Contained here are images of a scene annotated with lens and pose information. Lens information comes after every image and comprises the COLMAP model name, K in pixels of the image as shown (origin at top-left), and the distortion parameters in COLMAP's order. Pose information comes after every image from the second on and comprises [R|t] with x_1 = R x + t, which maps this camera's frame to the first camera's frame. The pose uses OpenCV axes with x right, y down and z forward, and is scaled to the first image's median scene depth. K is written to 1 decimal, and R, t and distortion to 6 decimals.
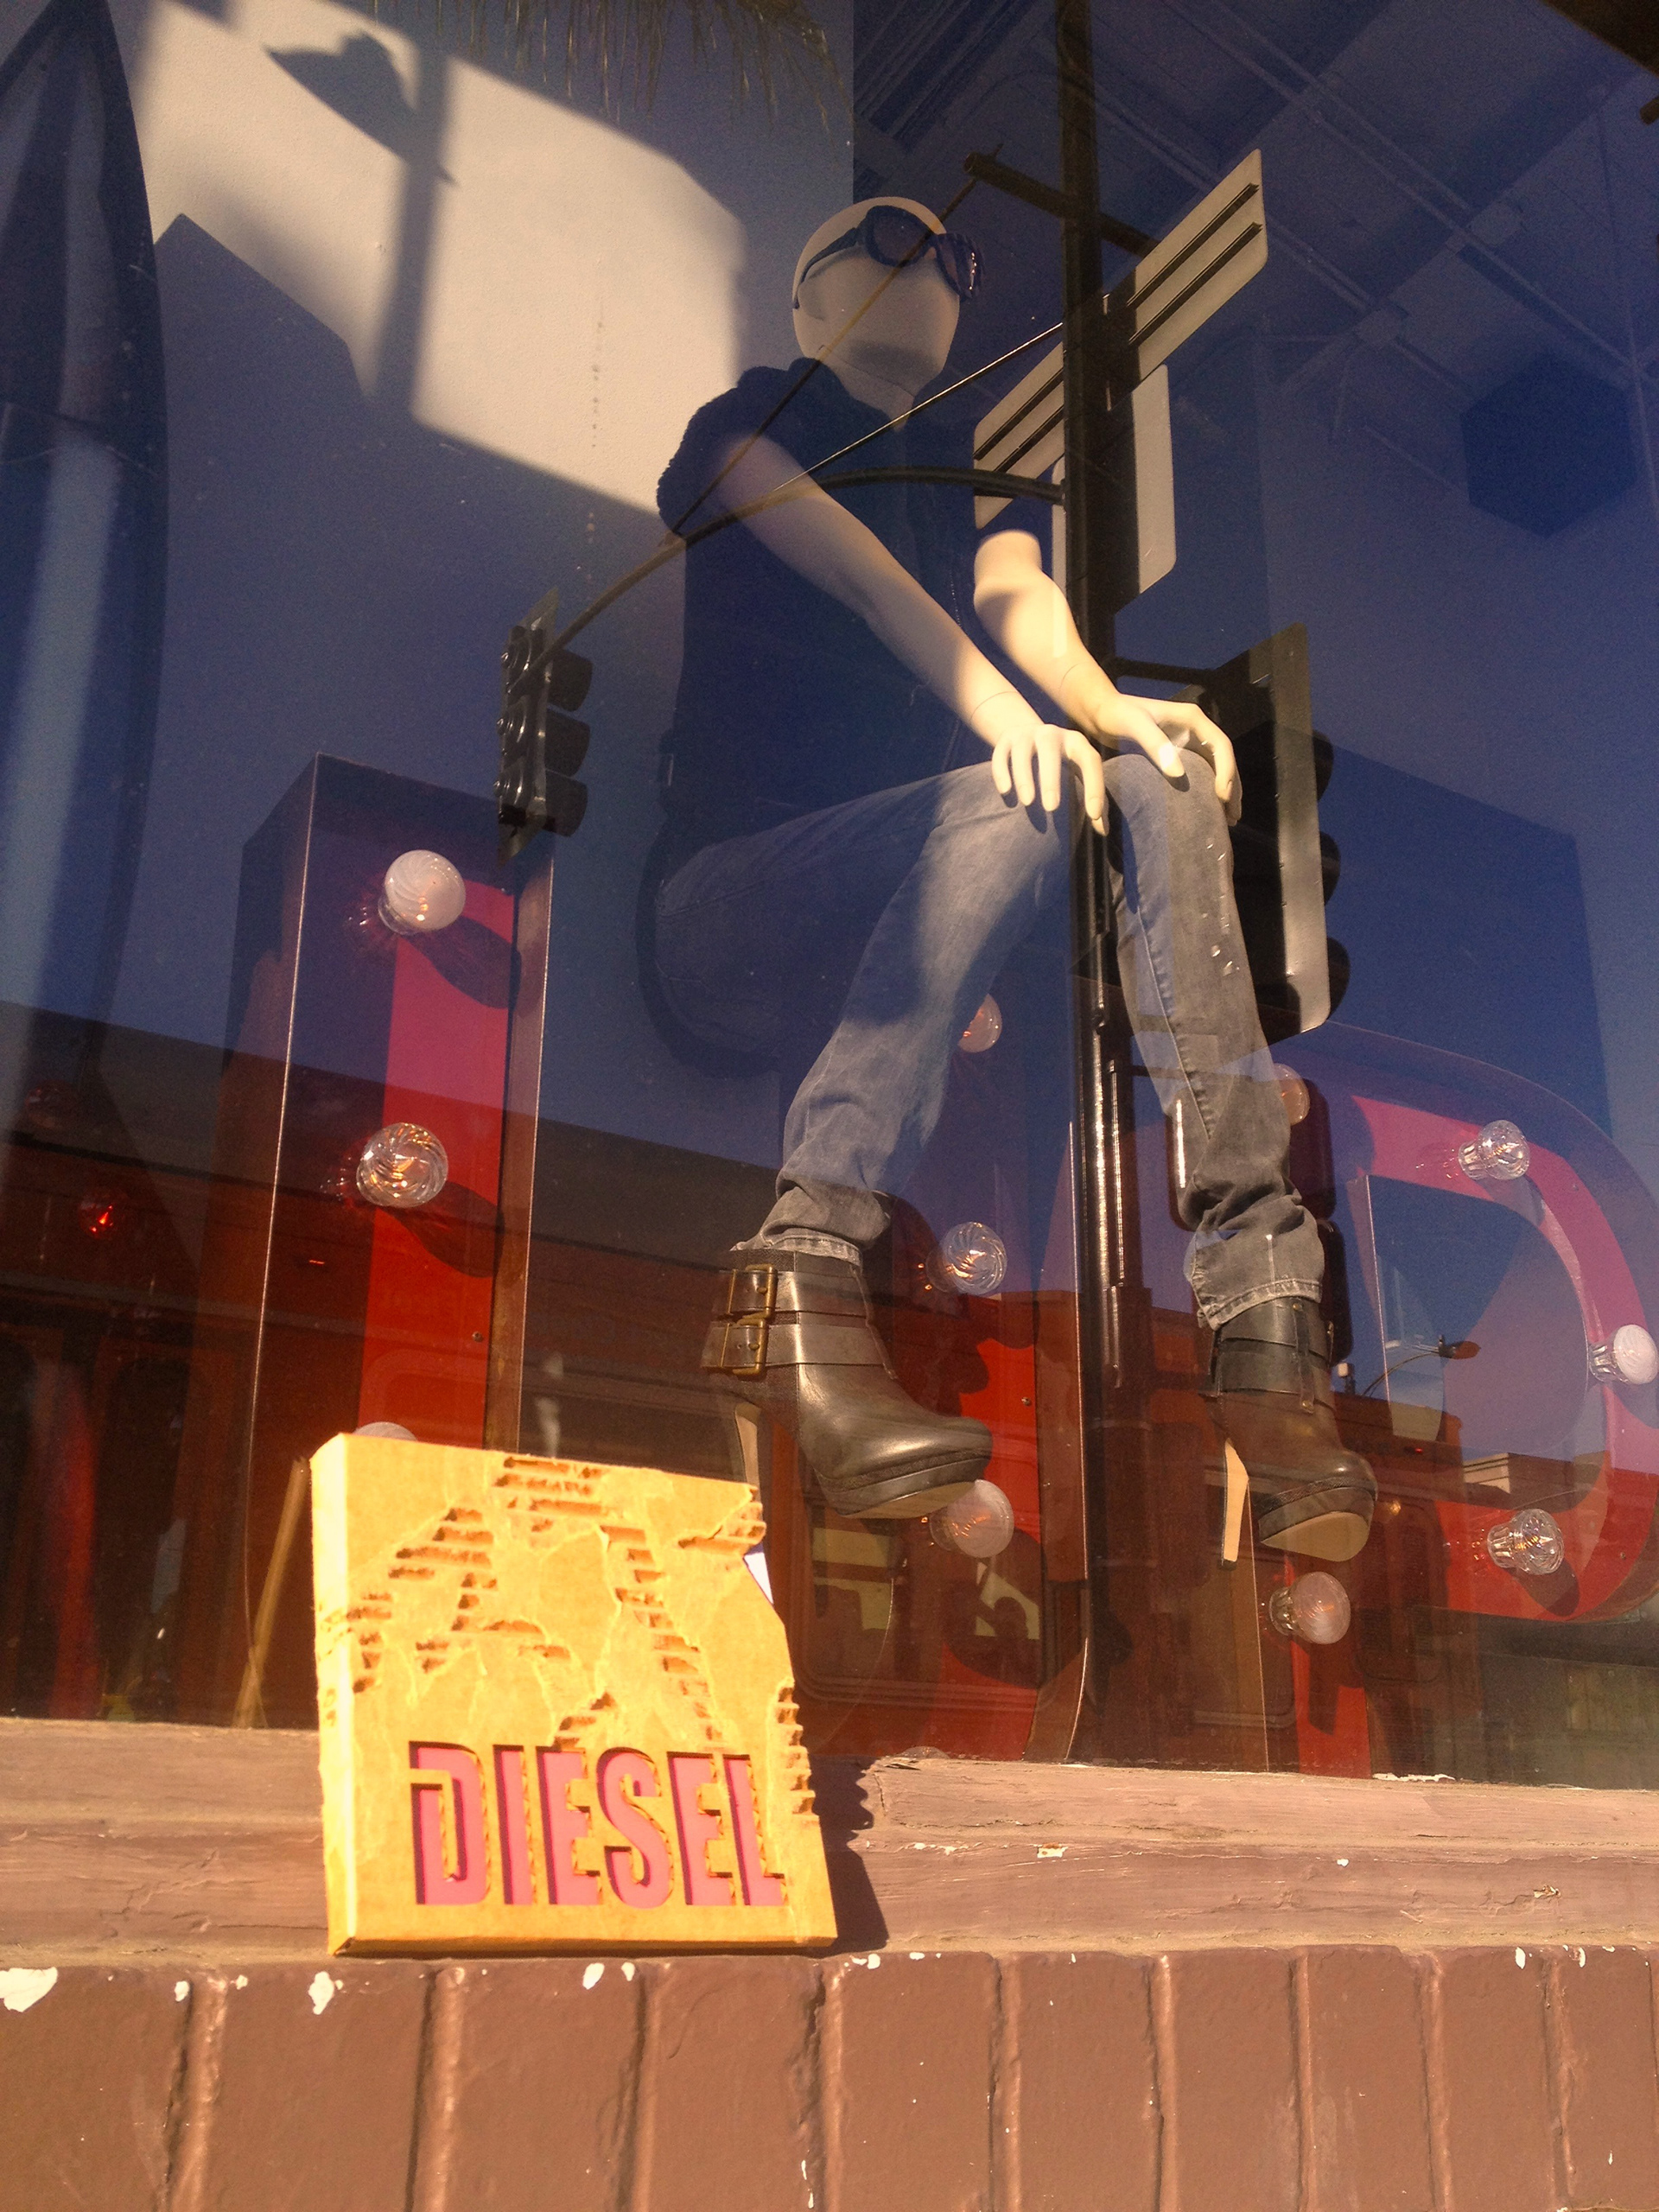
lens RADIAL K [[2227.7, 0, 829.5], [0, 2227.7, 1106.0], [0, 0, 1]] dist [0.003138, -0.136087]
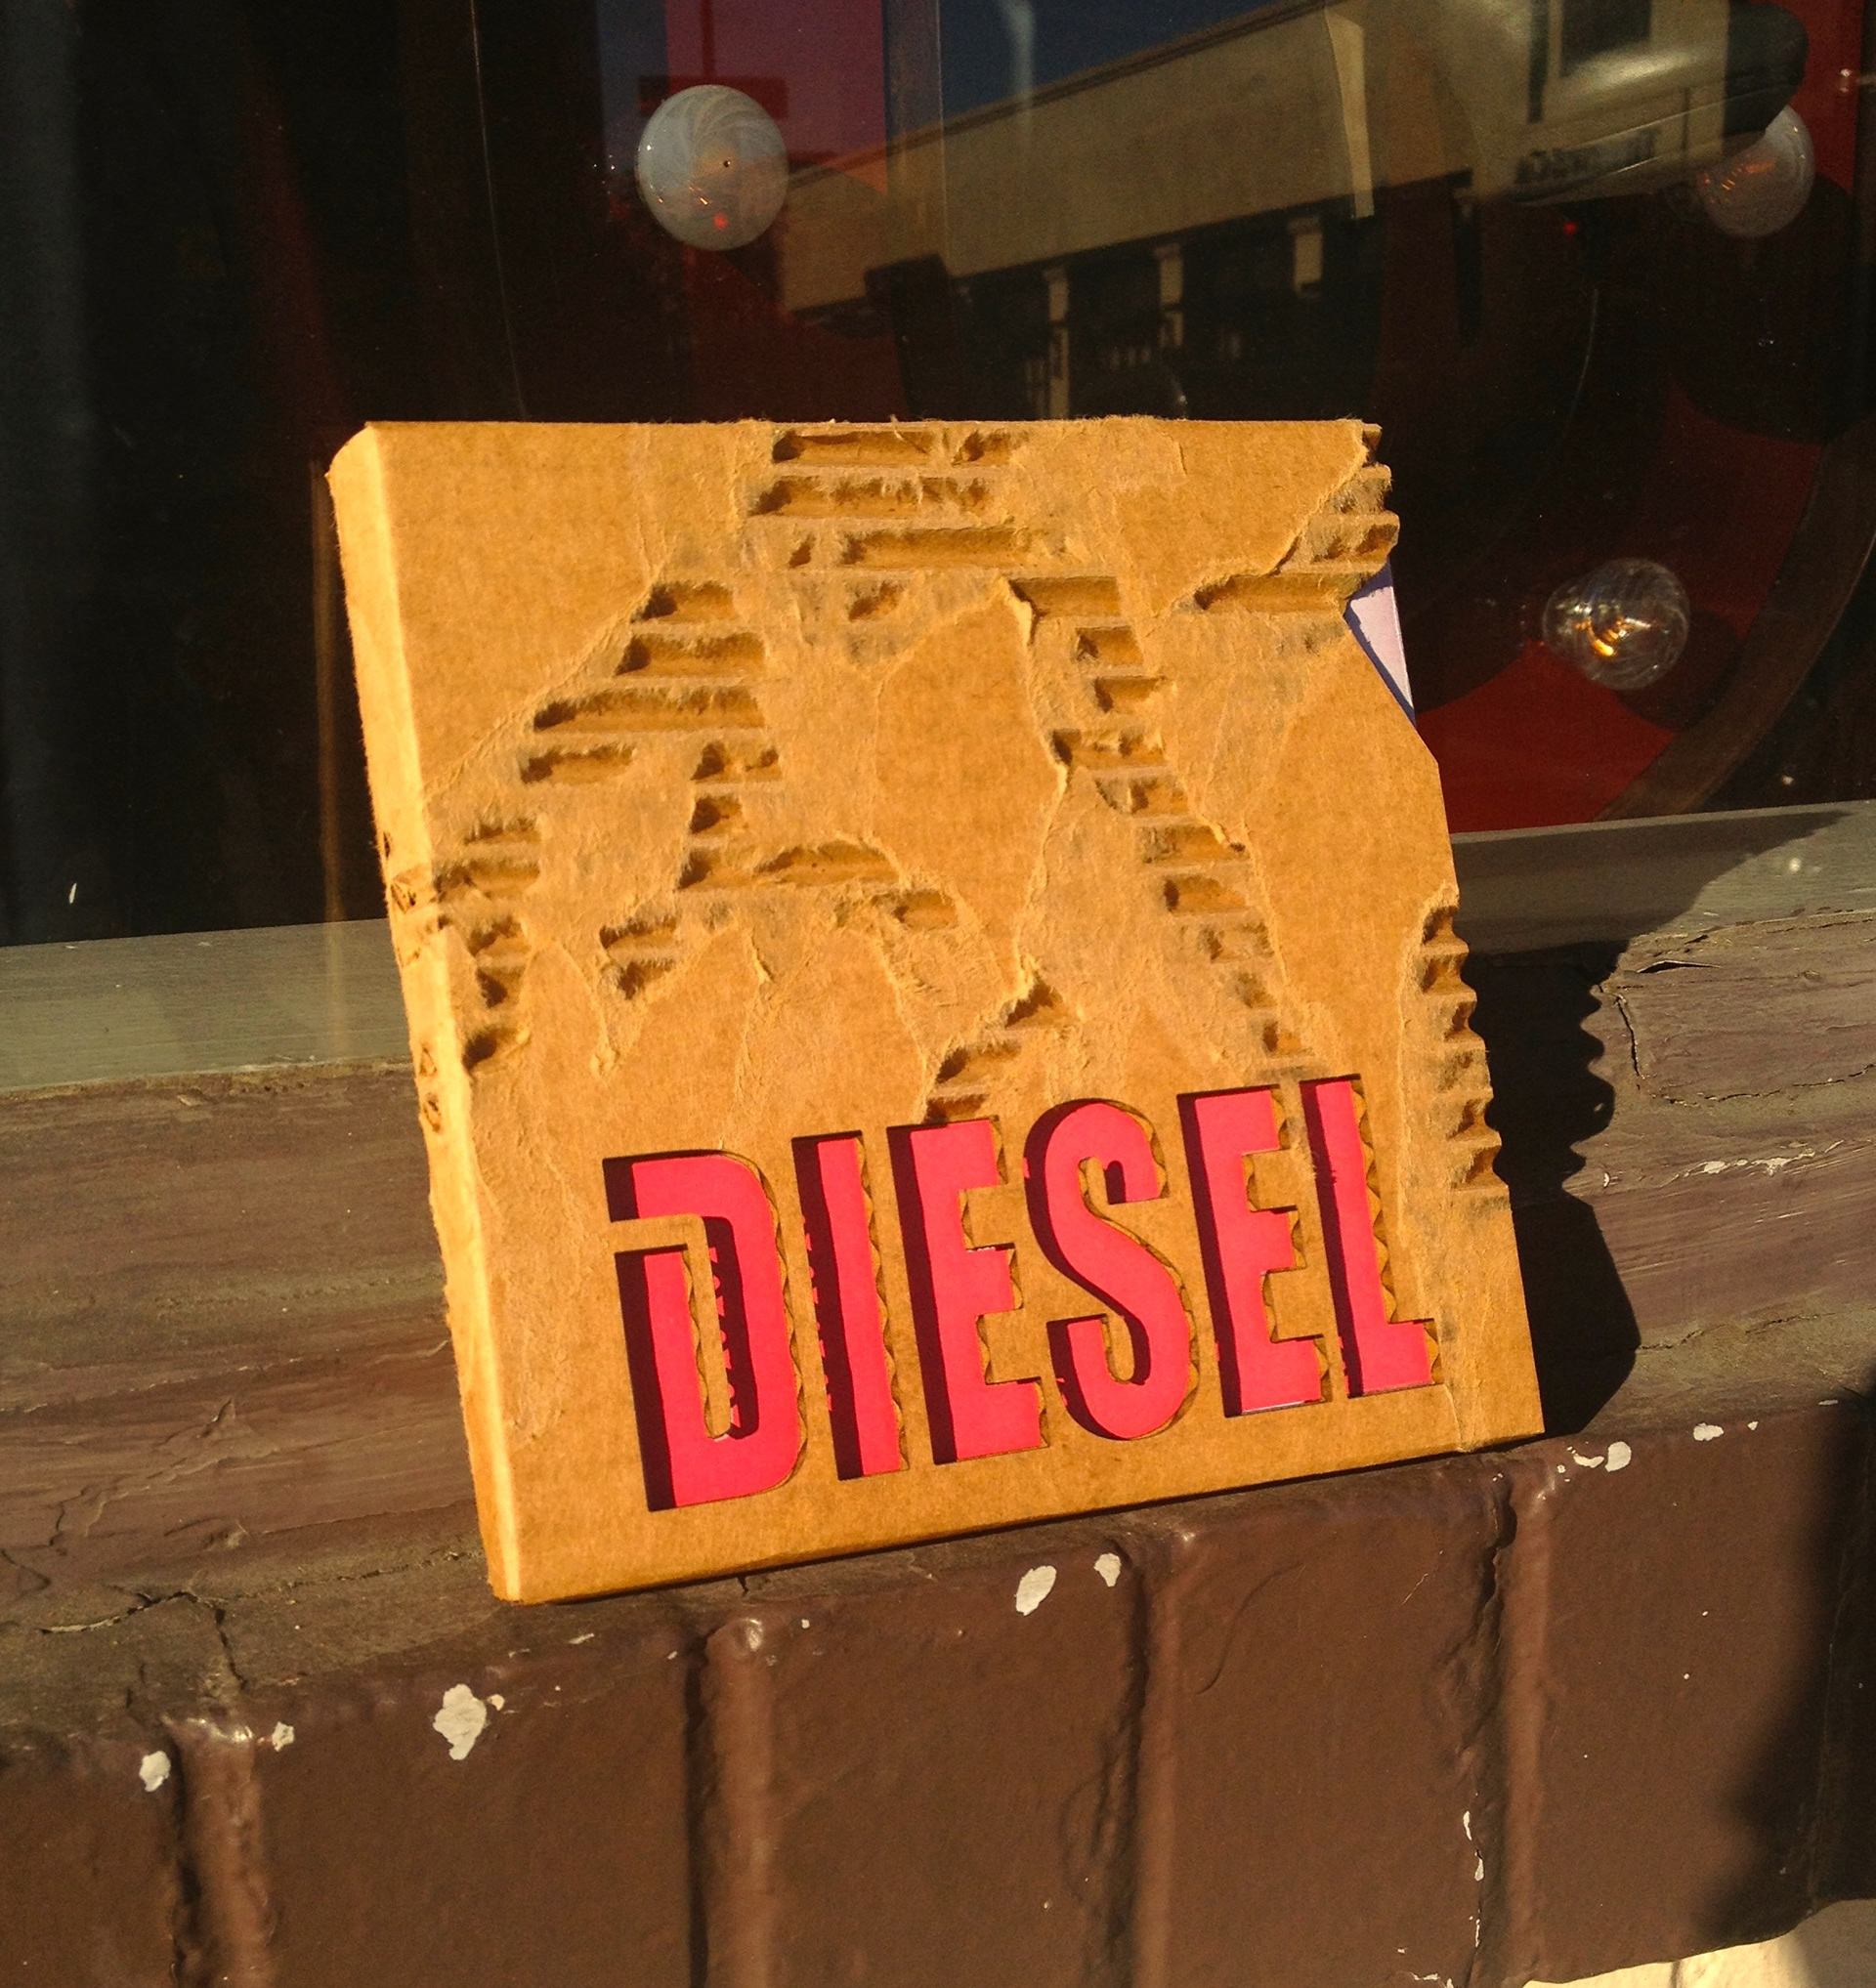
lens RADIAL K [[2498.2, 0, 935.9], [0, 2498.2, 1168.2], [0, 0, 1]] dist [0.162468, -0.425727]
pose [[0.981668, 0.019140, -0.189638, -0.023499], [0.095097, 0.813078, 0.574335, -0.001583], [0.165183, -0.581840, 0.796352, 0.571175]]
